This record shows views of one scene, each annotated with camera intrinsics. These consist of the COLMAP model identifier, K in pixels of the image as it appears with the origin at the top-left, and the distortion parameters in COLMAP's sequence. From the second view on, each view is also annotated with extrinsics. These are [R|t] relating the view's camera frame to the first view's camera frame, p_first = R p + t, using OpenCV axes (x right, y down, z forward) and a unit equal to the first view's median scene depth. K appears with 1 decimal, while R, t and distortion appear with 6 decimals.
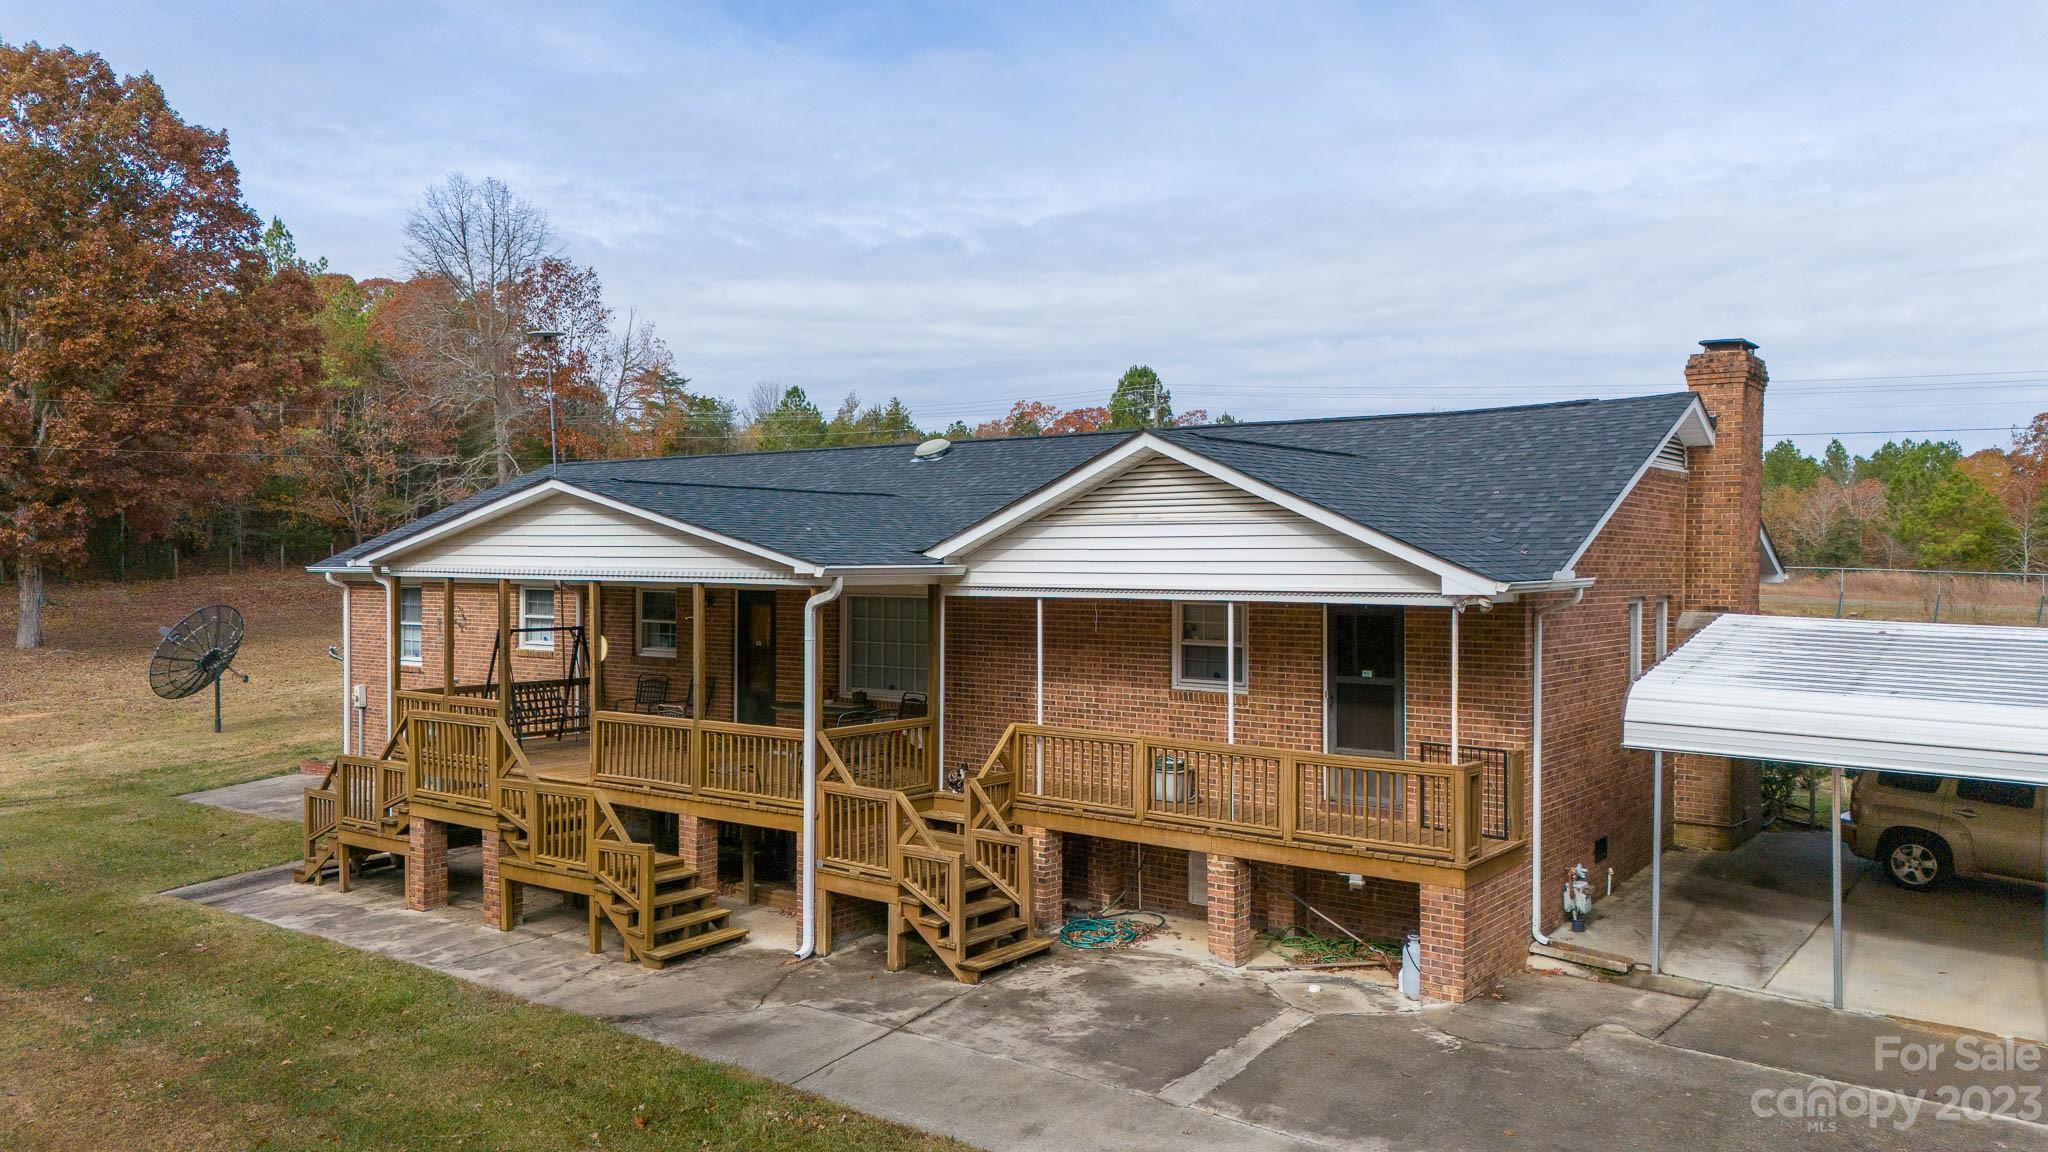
lens RADIAL K [[1496.0, 0, 1023.5], [0, 1496.0, 572.4], [0, 0, 1]] dist [0.077492, -0.080181]
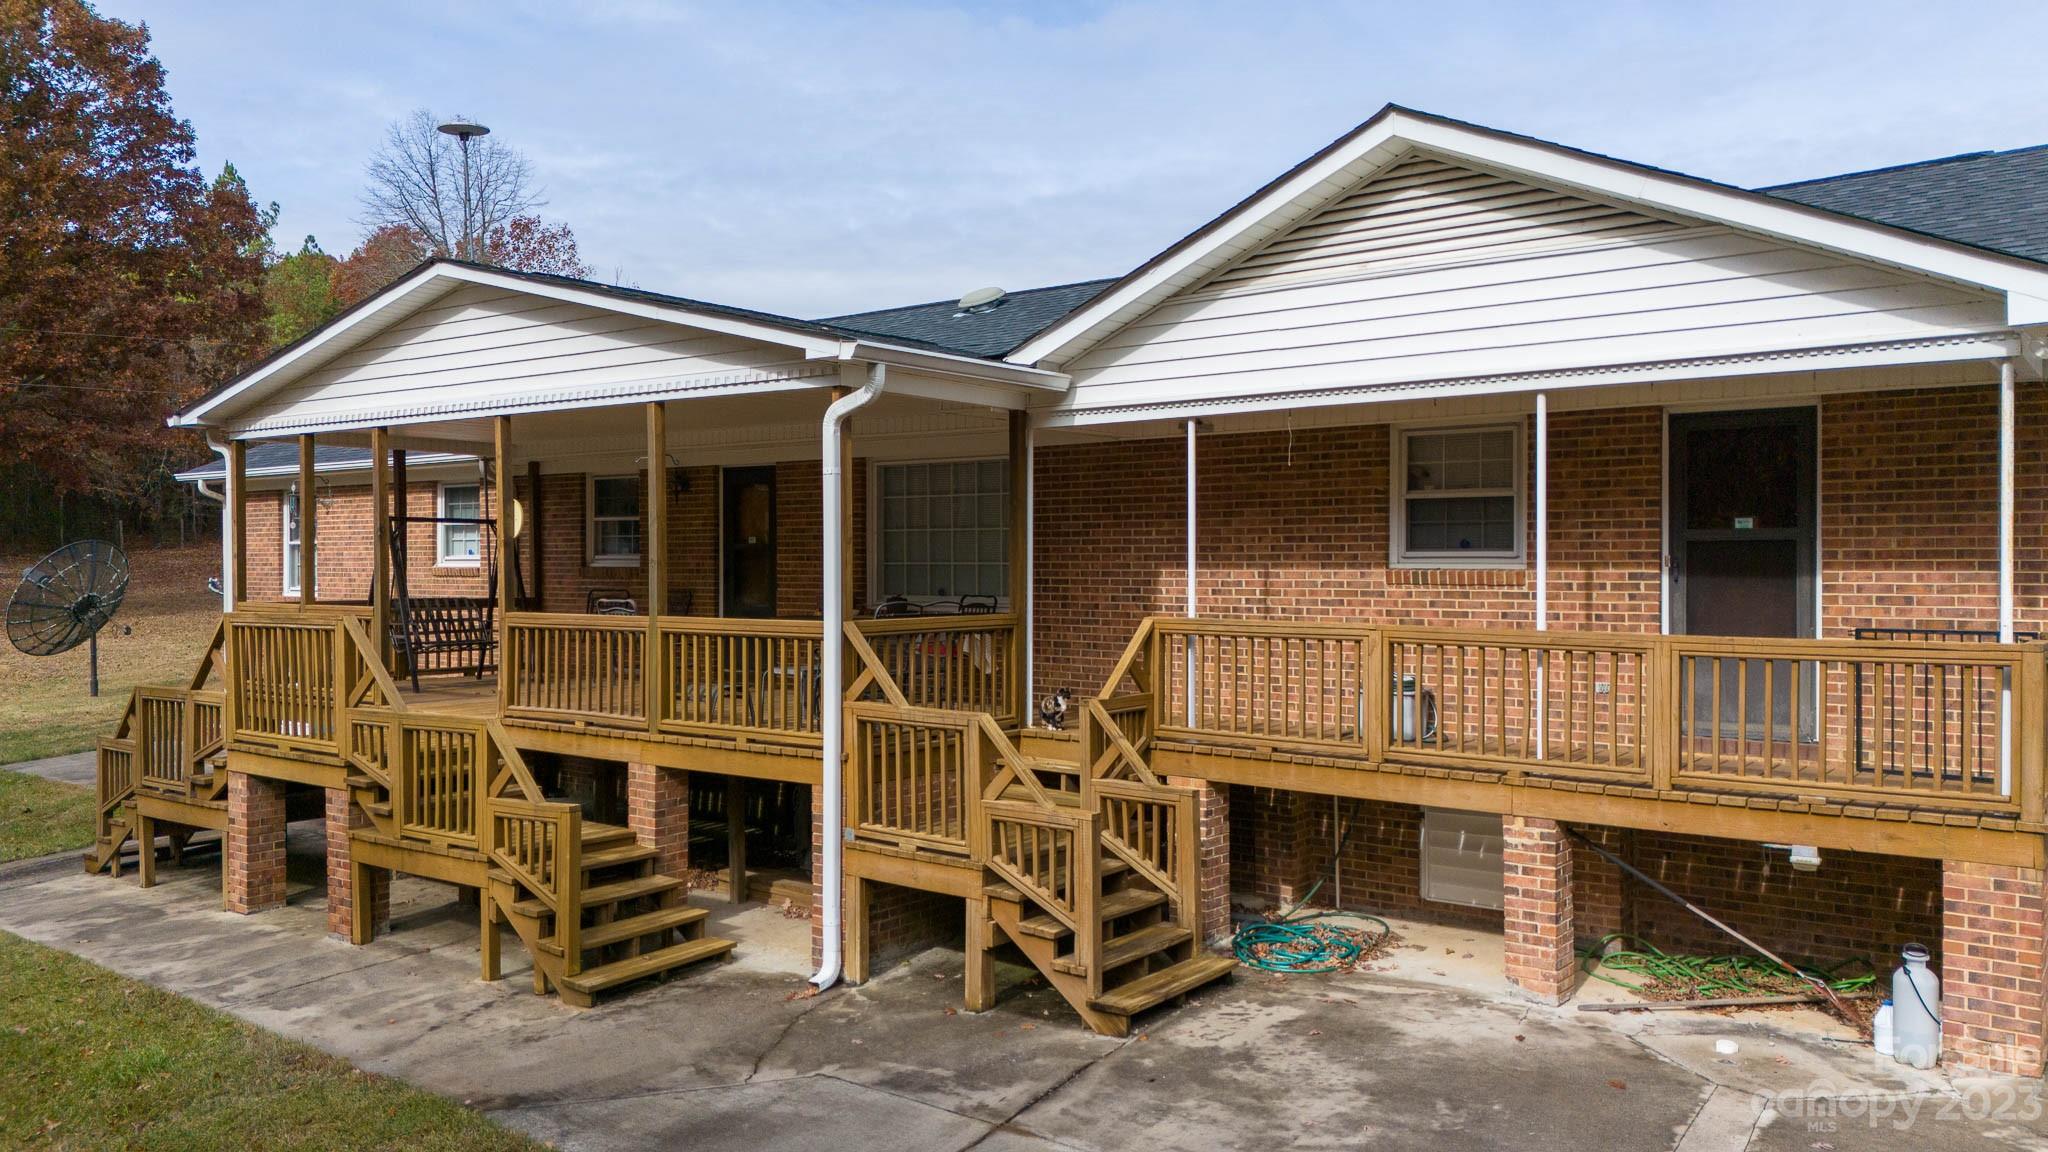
lens RADIAL K [[1496.0, 0, 1023.5], [0, 1496.0, 572.4], [0, 0, 1]] dist [0.077492, -0.080181]
pose [[0.999994, -0.003327, 0.000928, -0.063812], [0.003328, 0.999994, -0.000595, 0.085856], [-0.000926, 0.000598, 0.999999, 0.379396]]
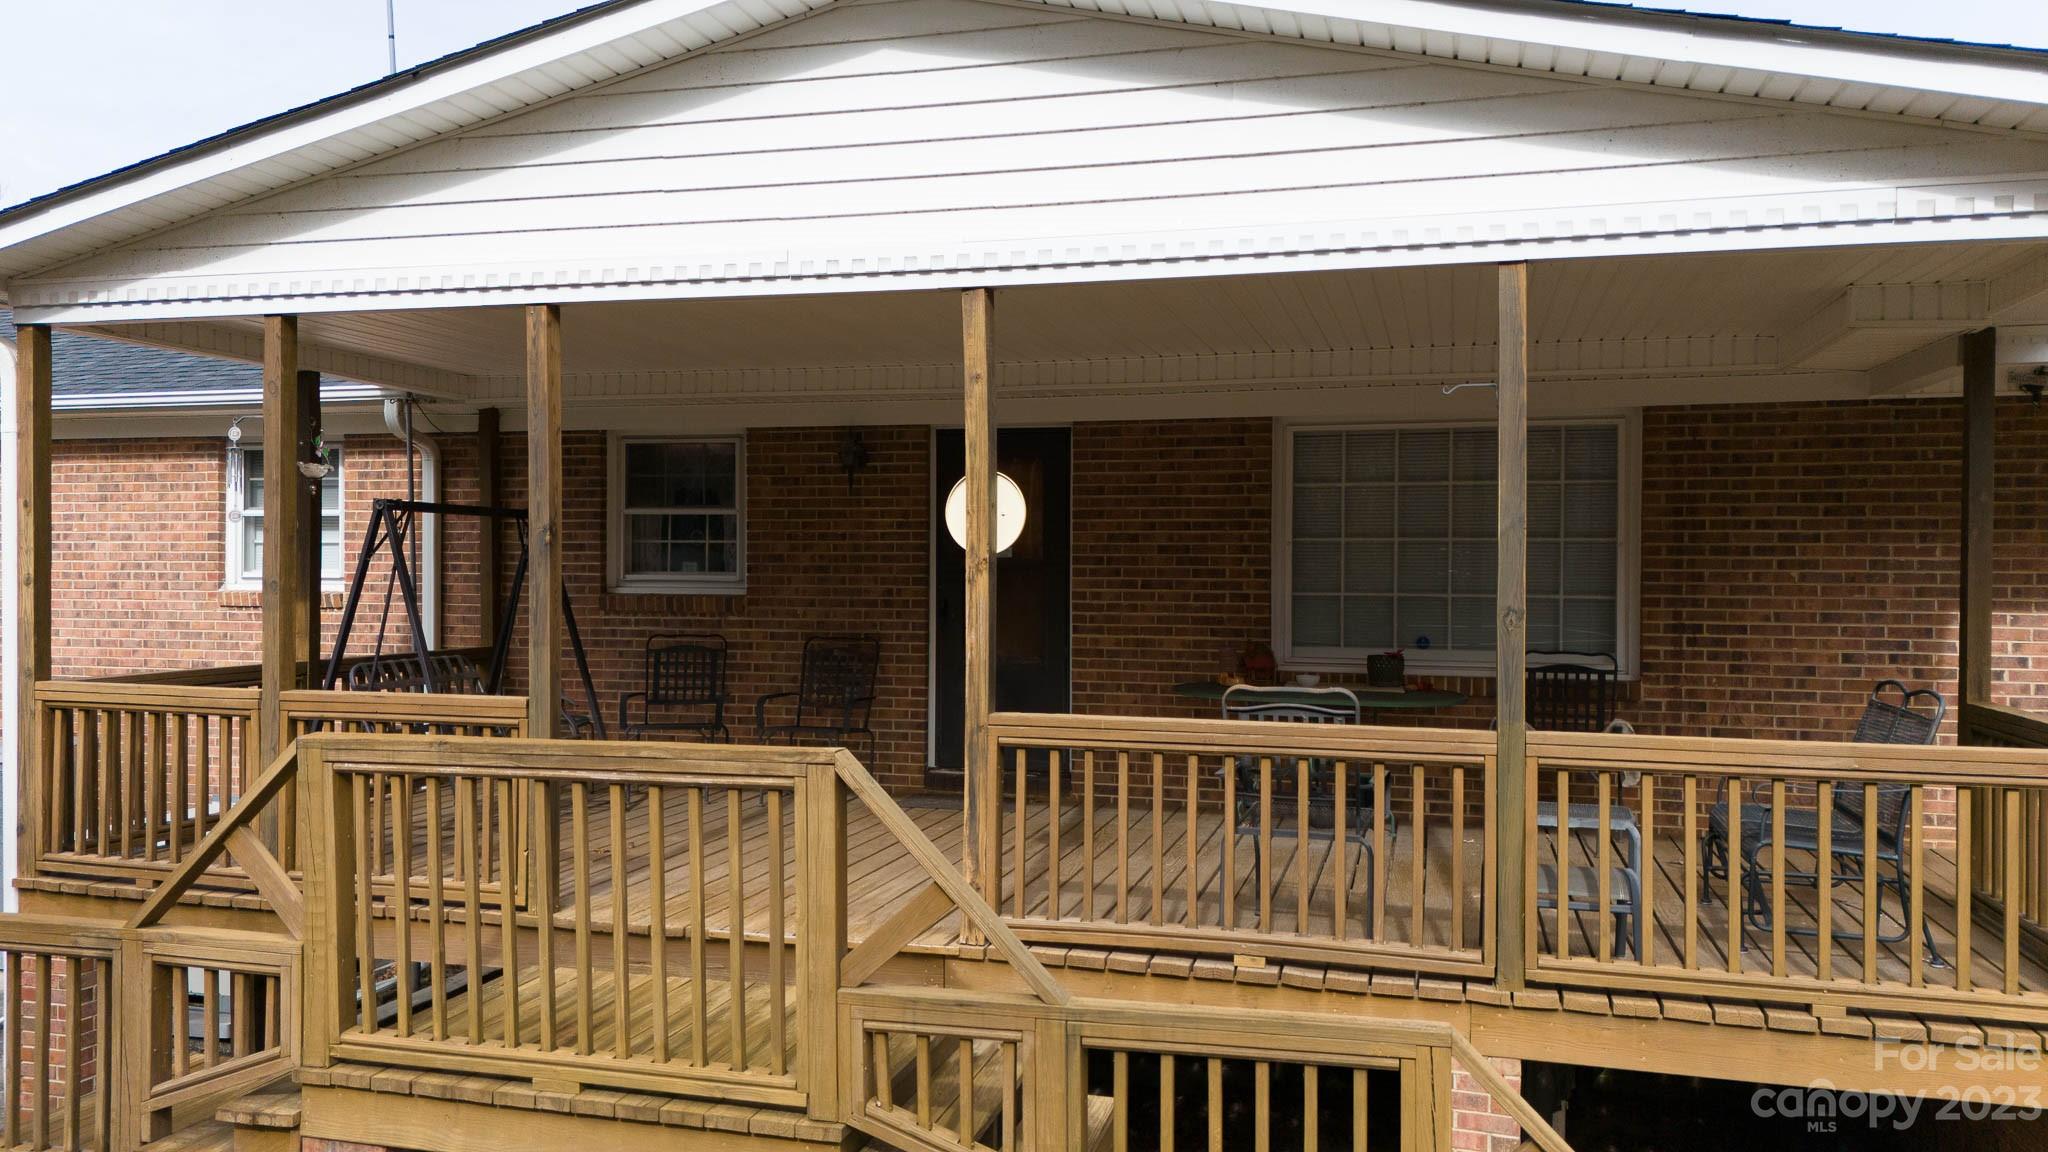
lens RADIAL K [[1496.0, 0, 1023.5], [0, 1496.0, 572.4], [0, 0, 1]] dist [0.077492, -0.080181]
pose [[0.930885, 0.000182, 0.365311, -0.441914], [0.000274, 0.999999, -0.001196, 0.072264], [-0.365311, 0.001214, 0.930885, 0.811578]]
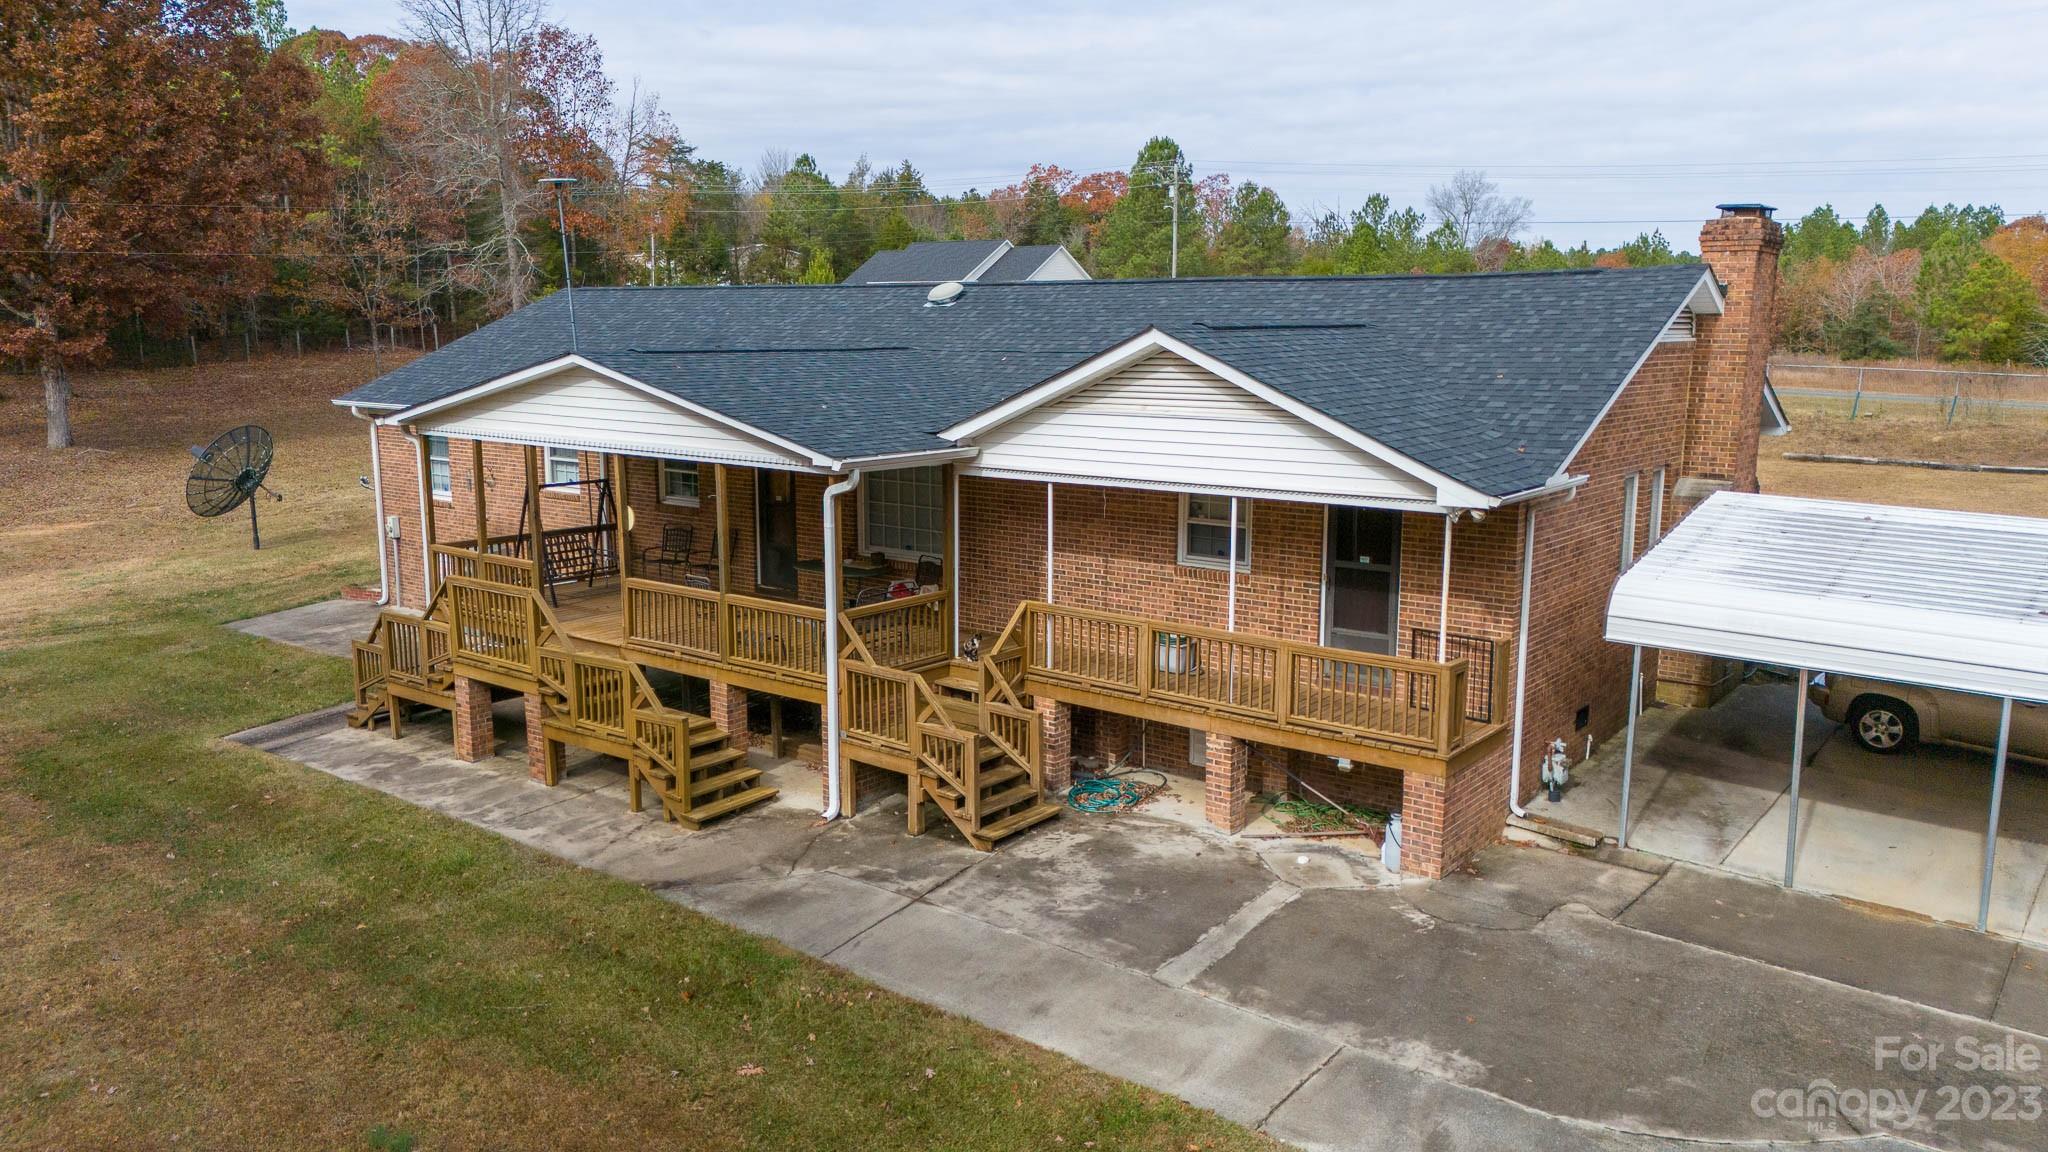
lens RADIAL K [[1489.3, 0, 1024.6], [0, 1489.3, 571.8], [0, 0, 1]] dist [0.102691, -0.127687]
pose [[0.999944, 0.000828, -0.010518, 0.004099], [0.000829, 0.987668, 0.156558, -0.085230], [0.010518, -0.156558, 0.987613, -0.027578]]
